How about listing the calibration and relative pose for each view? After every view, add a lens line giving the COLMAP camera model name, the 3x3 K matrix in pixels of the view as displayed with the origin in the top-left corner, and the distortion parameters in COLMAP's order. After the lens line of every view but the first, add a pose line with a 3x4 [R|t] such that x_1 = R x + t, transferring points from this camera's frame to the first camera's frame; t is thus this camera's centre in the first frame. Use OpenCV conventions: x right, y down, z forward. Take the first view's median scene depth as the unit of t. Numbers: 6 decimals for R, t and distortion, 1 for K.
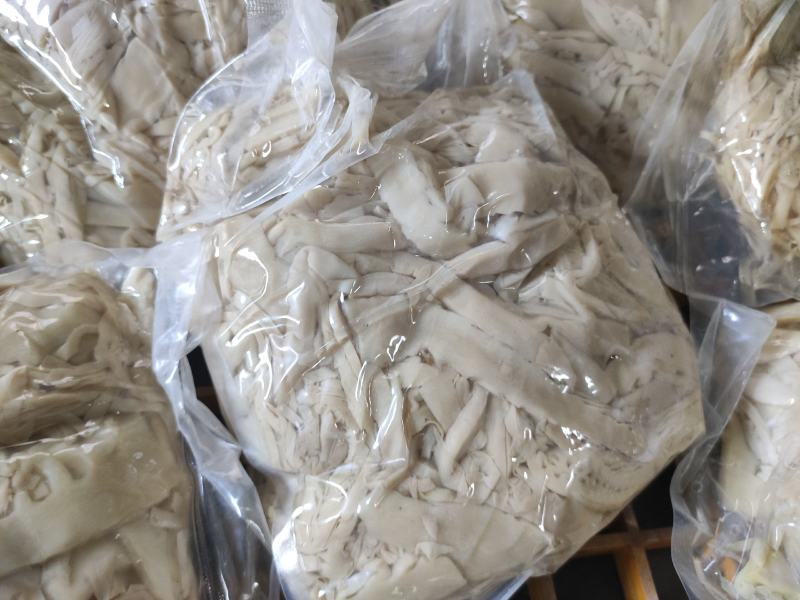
lens RADIAL K [[608.4, 0, 401.6], [0, 608.4, 314.9], [0, 0, 1]] dist [0.085510, -0.143336]
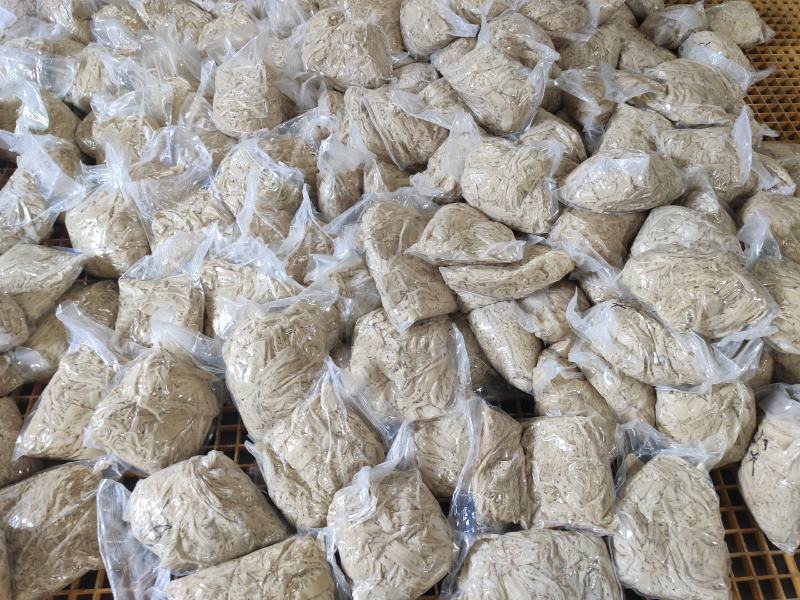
lens RADIAL K [[608.4, 0, 401.6], [0, 608.4, 314.9], [0, 0, 1]] dist [0.085510, -0.143336]
pose [[0.998403, 0.034510, -0.044719, 0.311793], [-0.038359, 0.995355, -0.088296, -1.395721], [0.041464, 0.089870, 0.995090, -3.971379]]
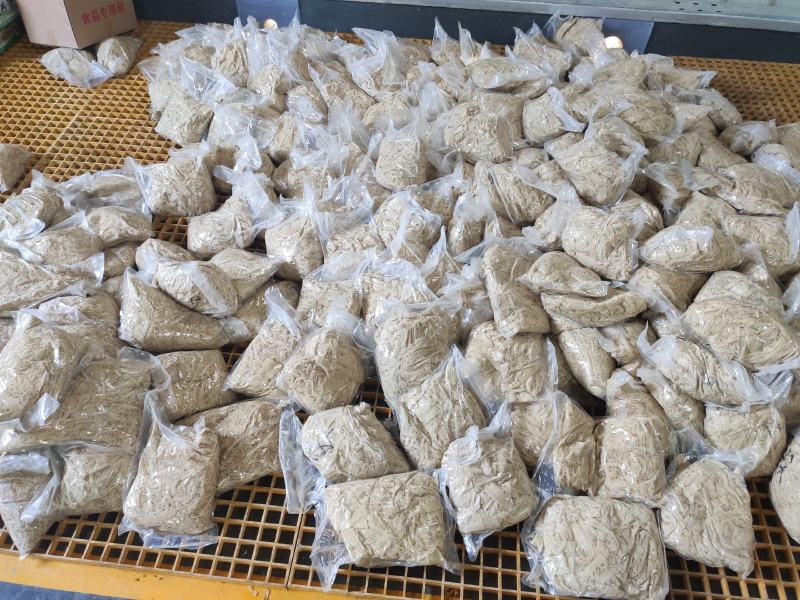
lens RADIAL K [[608.4, 0, 401.6], [0, 608.4, 314.9], [0, 0, 1]] dist [0.085510, -0.143336]
pose [[0.977120, 0.144181, -0.156358, -0.075616], [-0.174175, 0.964354, -0.199212, -0.297795], [0.122062, 0.221888, 0.967402, -5.795627]]
